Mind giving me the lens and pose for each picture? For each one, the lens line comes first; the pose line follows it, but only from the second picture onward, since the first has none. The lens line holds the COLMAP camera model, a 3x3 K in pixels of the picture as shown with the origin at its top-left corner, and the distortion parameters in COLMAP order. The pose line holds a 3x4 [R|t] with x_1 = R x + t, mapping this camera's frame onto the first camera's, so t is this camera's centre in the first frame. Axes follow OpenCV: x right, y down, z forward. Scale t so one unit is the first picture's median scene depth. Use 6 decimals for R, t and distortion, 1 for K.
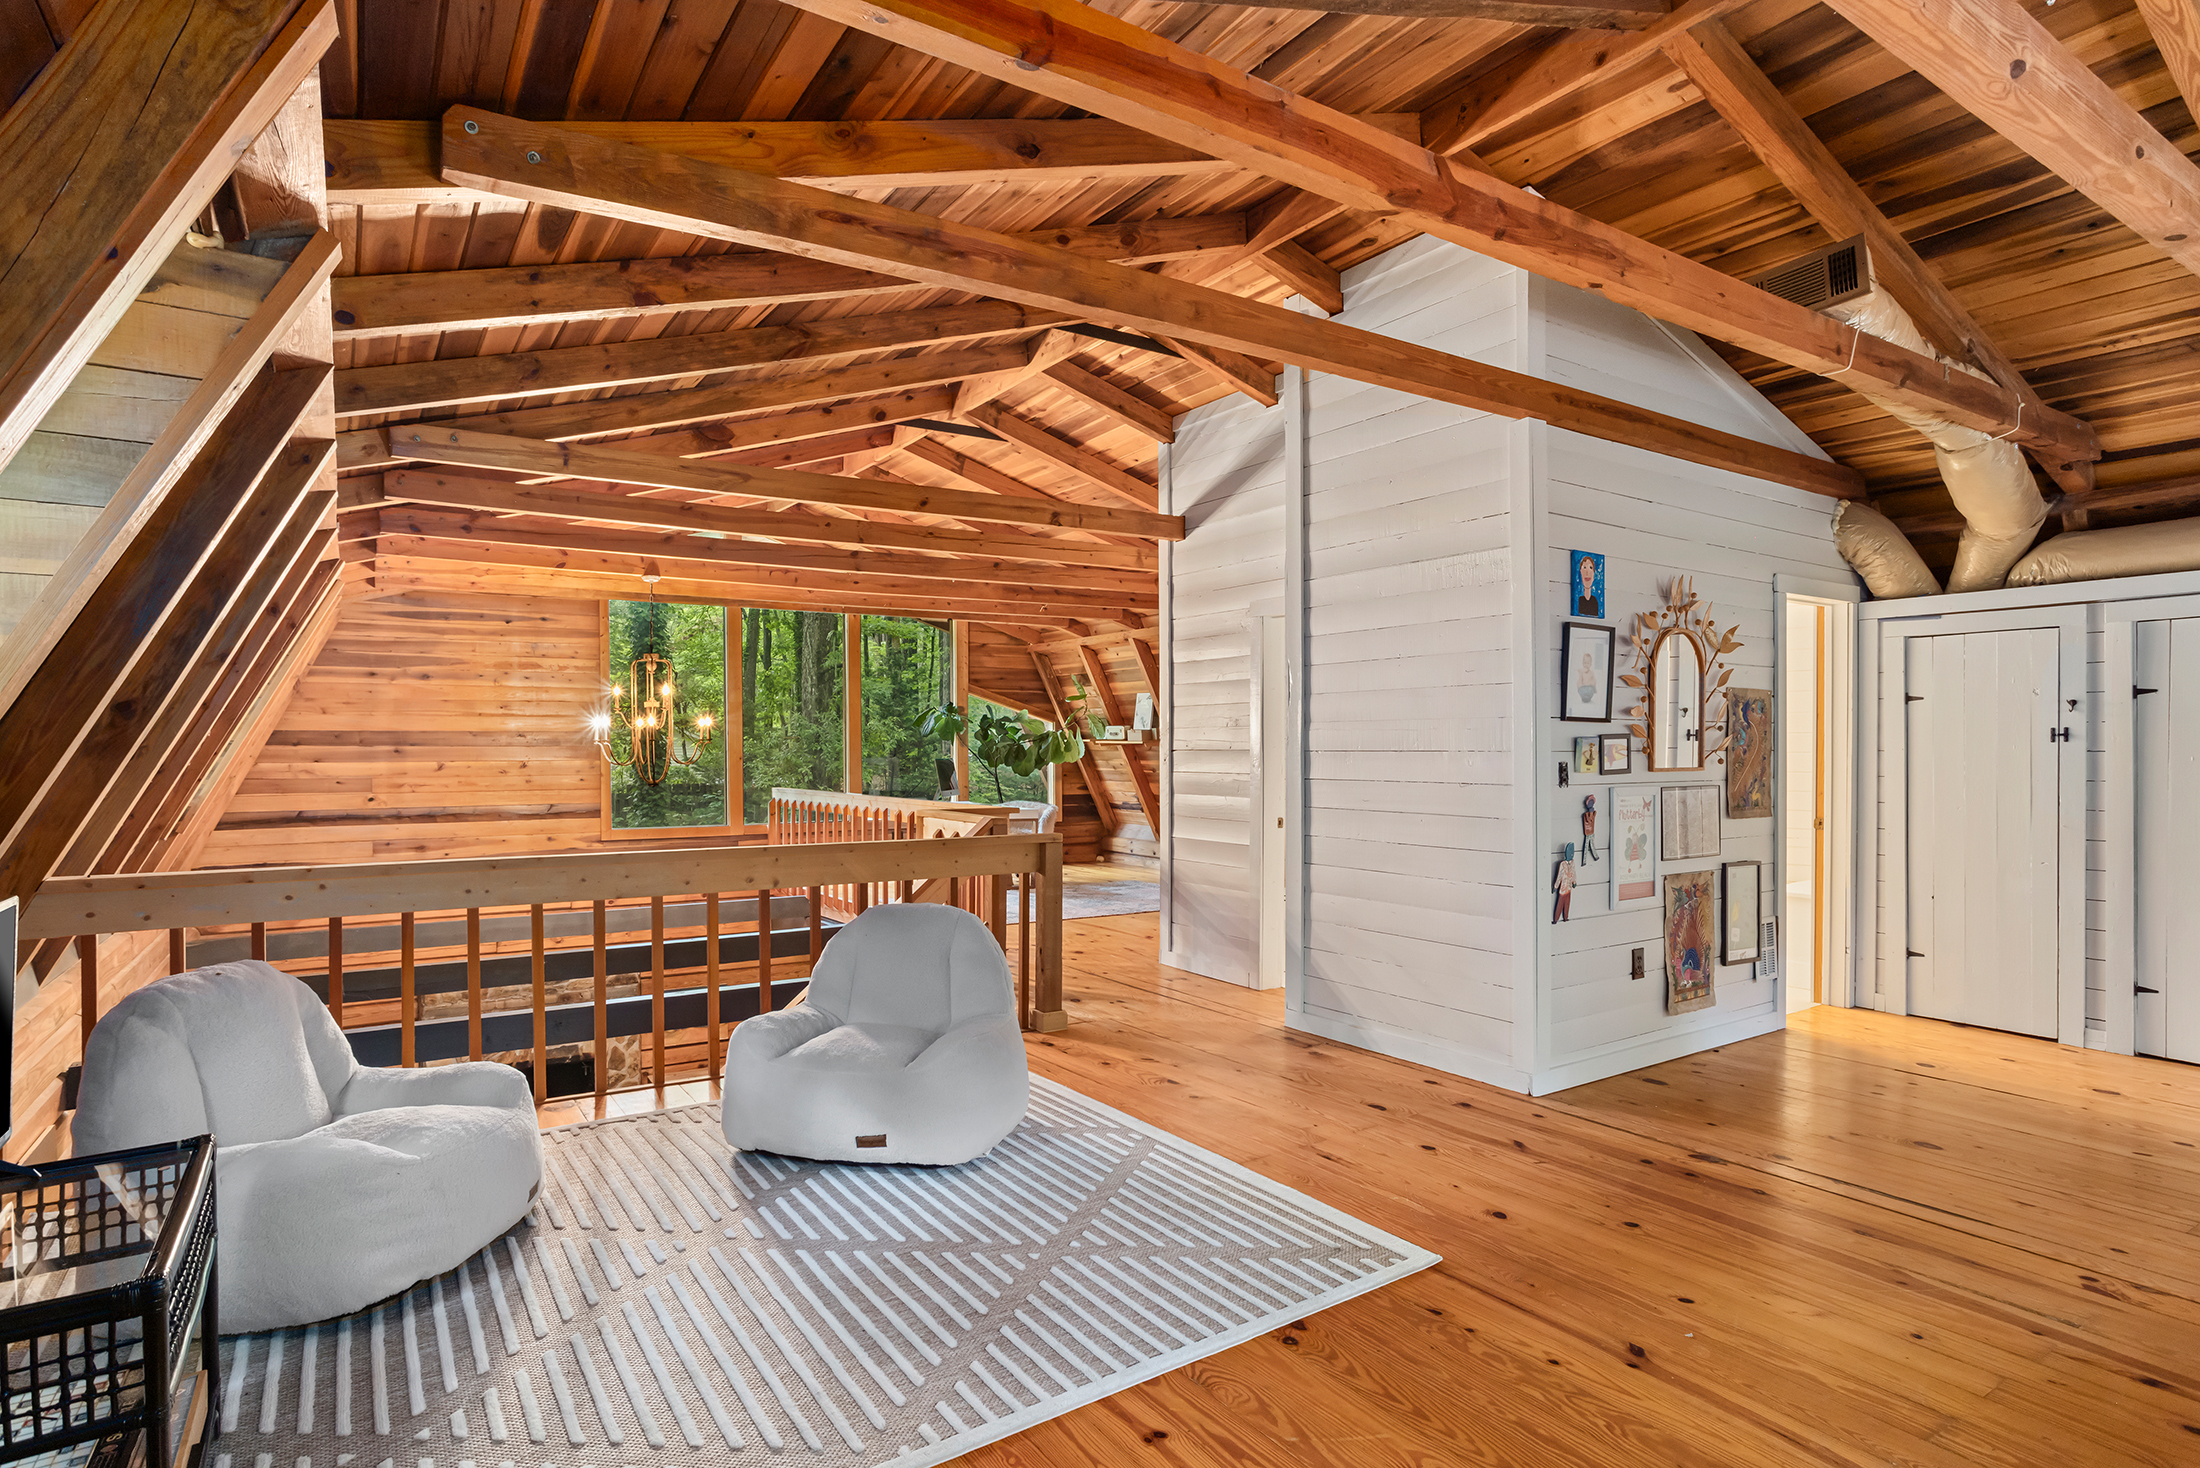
lens RADIAL K [[1150.3, 0, 1088.2], [0, 1150.3, 744.6], [0, 0, 1]] dist [-0.007200, 0.002971]
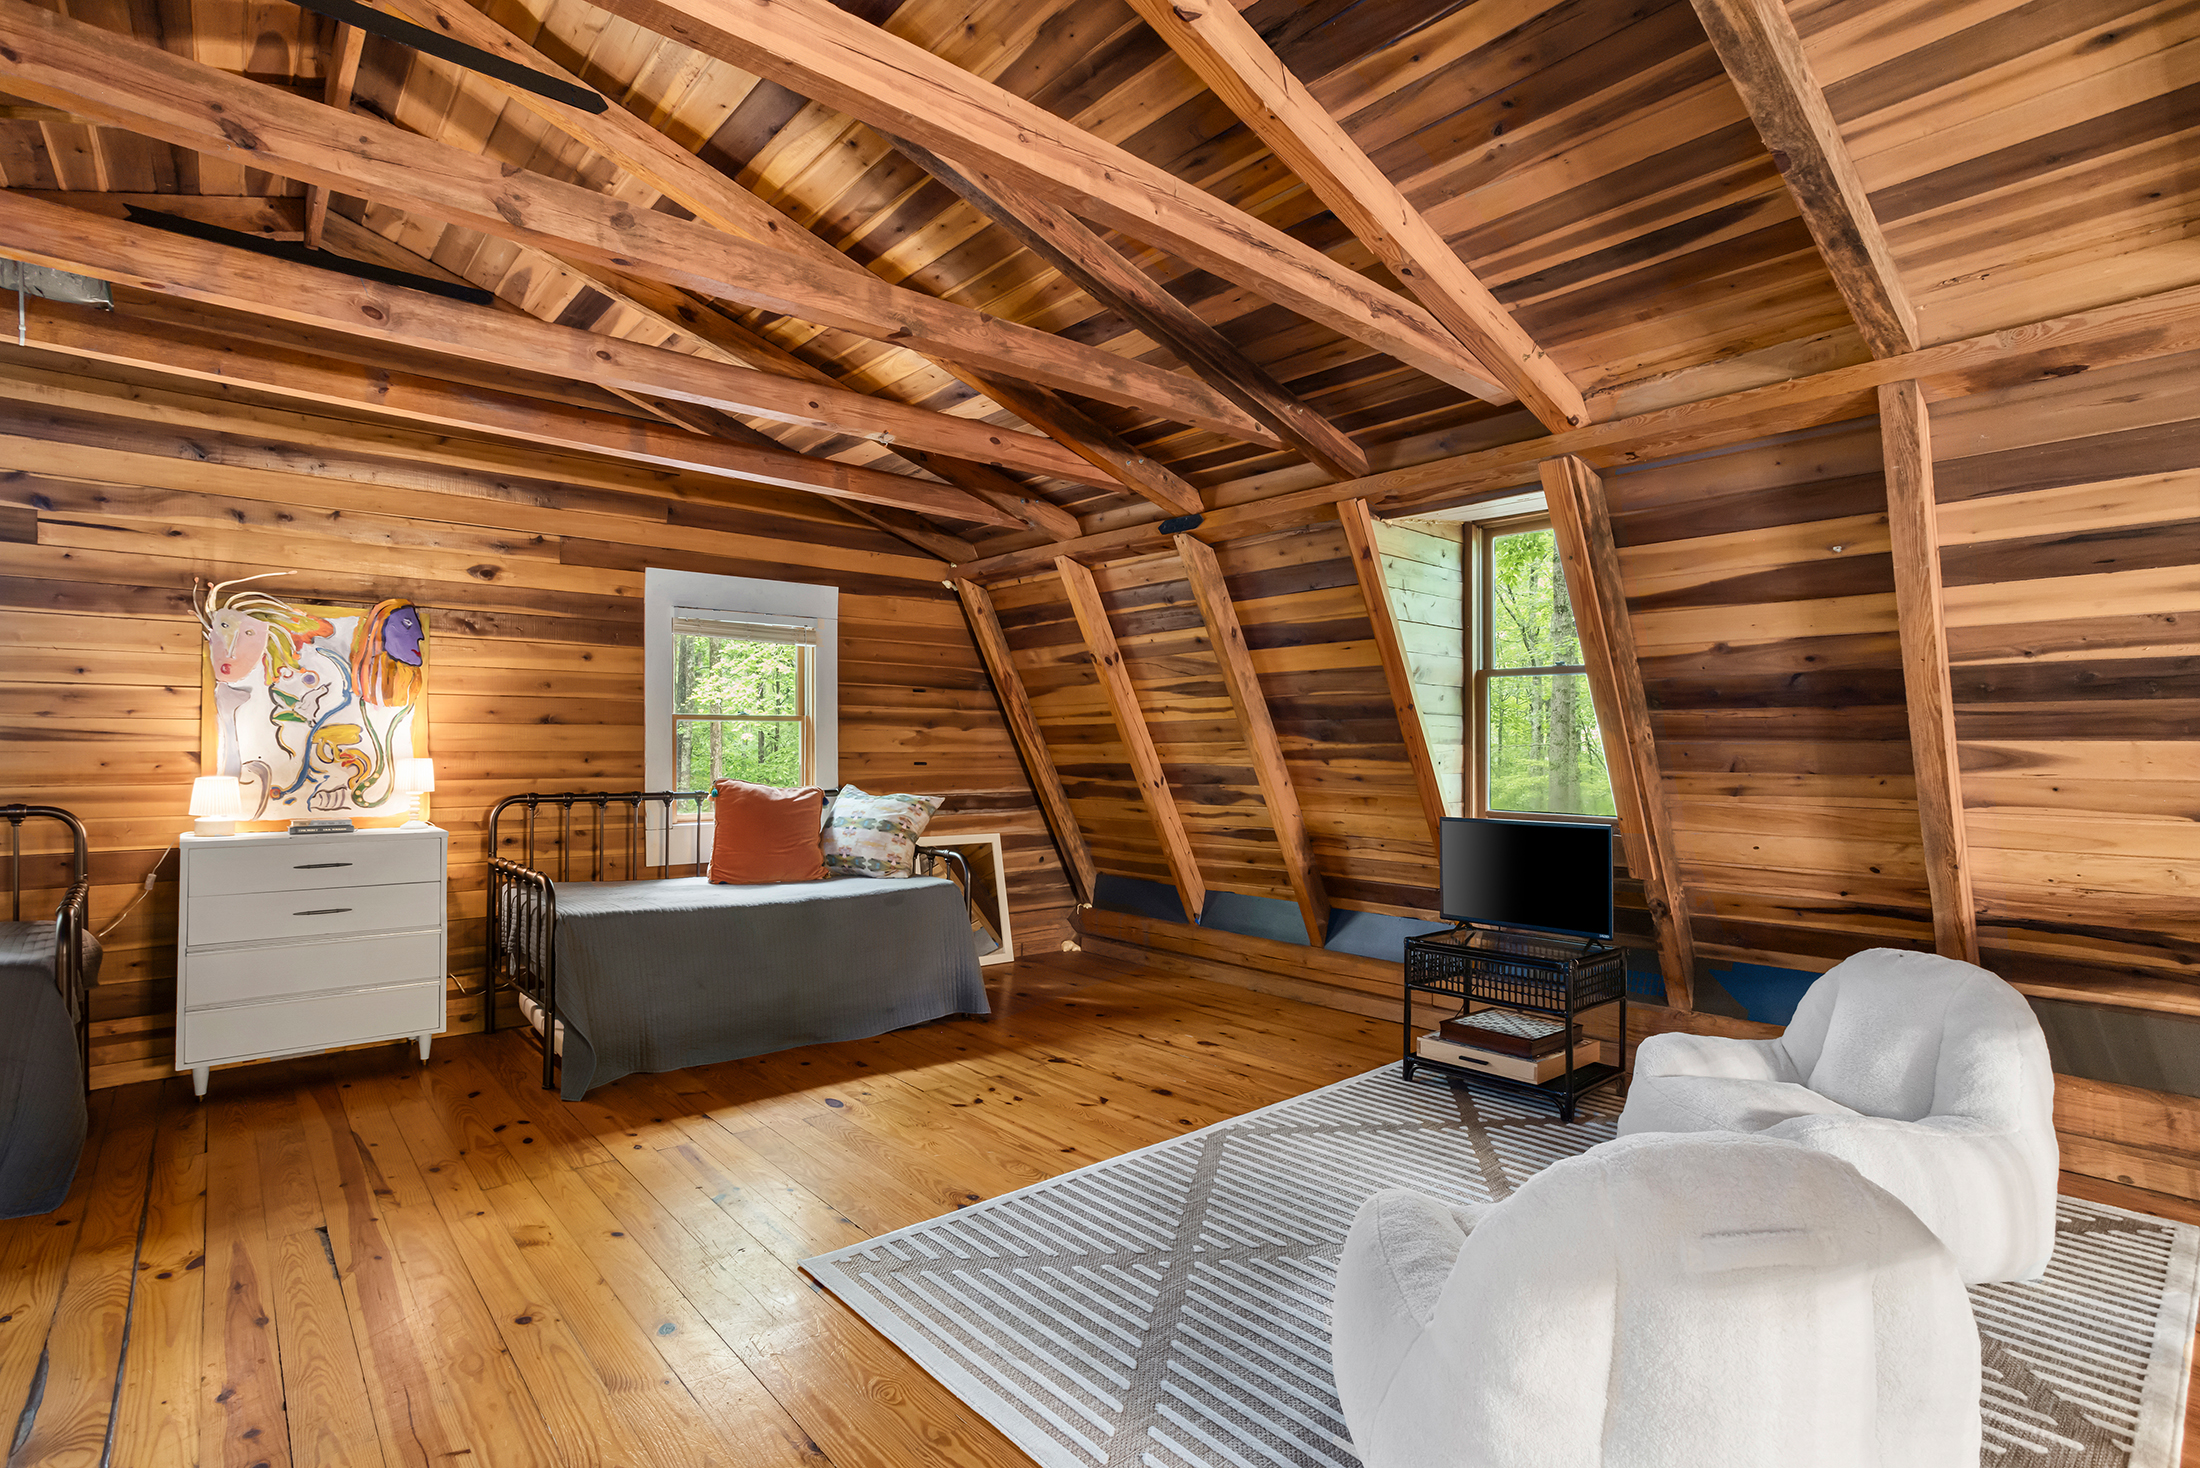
lens RADIAL K [[1076.6, 0, 1099.4], [0, 1076.6, 736.7], [0, 0, 1]] dist [-0.037280, 0.019984]
pose [[-0.991608, -0.005749, -0.129150, 0.136551], [-0.004098, 0.999906, -0.013046, -0.001770], [0.129213, -0.012407, -0.991539, 1.591635]]
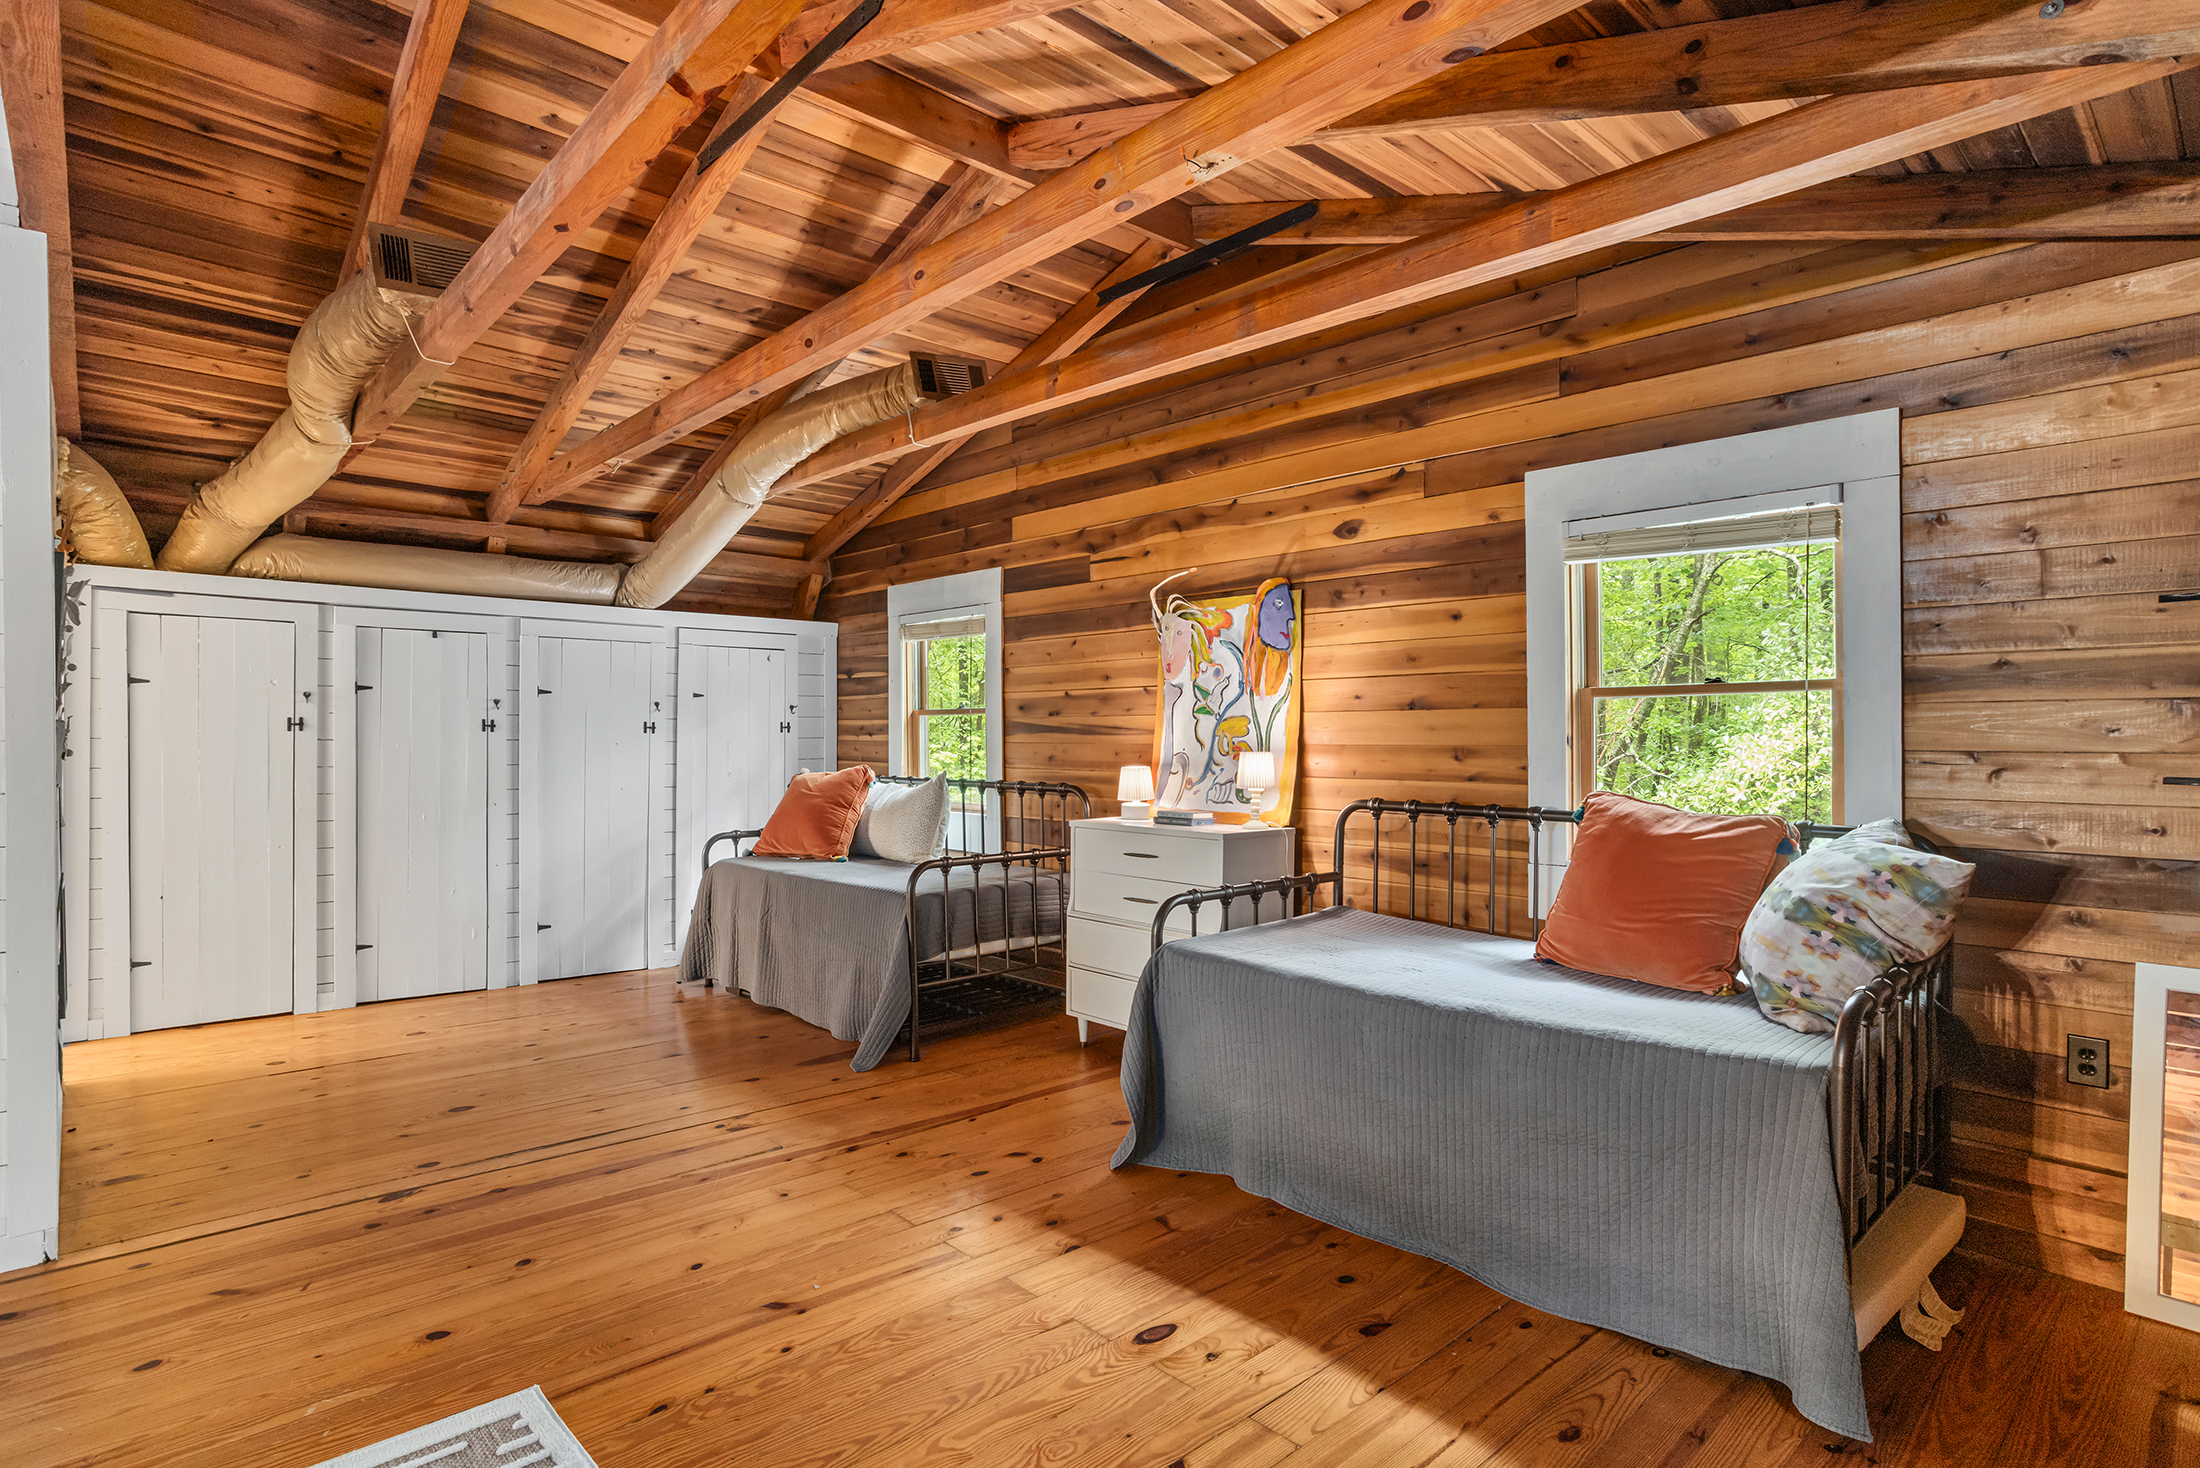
lens RADIAL K [[1150.3, 0, 1077.3], [0, 1150.3, 736.0], [0, 0, 1]] dist [-0.007200, 0.002971]
pose [[-0.152932, 0.000929, 0.988236, -0.428491], [-0.008386, 0.999962, -0.002238, -0.001795], [-0.988201, -0.008630, -0.152918, 0.612453]]
